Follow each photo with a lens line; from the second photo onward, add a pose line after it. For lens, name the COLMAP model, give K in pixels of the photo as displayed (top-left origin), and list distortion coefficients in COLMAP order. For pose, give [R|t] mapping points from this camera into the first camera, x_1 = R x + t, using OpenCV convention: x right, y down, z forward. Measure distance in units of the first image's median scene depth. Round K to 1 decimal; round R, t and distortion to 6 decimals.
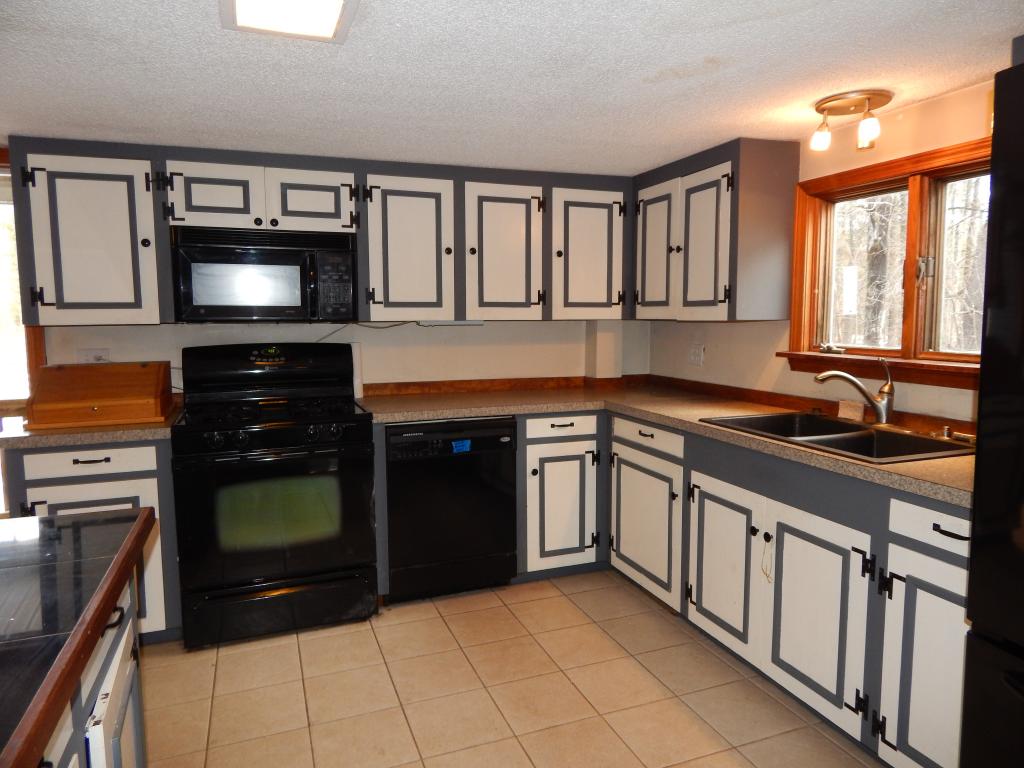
lens RADIAL K [[686.9, 0, 512.0], [0, 686.9, 384.0], [0, 0, 1]] dist [0.060598, -0.001389]
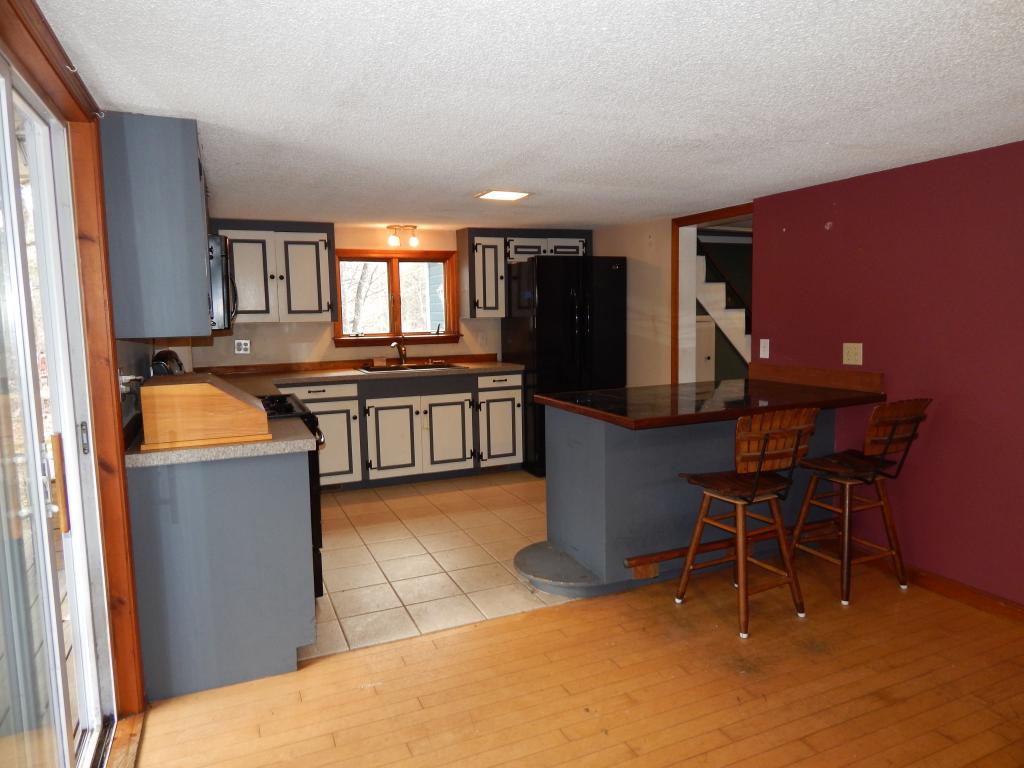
lens RADIAL K [[671.2, 0, 512.0], [0, 671.2, 384.0], [0, 0, 1]] dist [0.000697, 0.000088]
pose [[-0.041962, -0.105693, 0.993513, -1.728242], [0.123357, 0.986233, 0.110128, -0.076525], [-0.991475, 0.127178, -0.028346, 0.718843]]
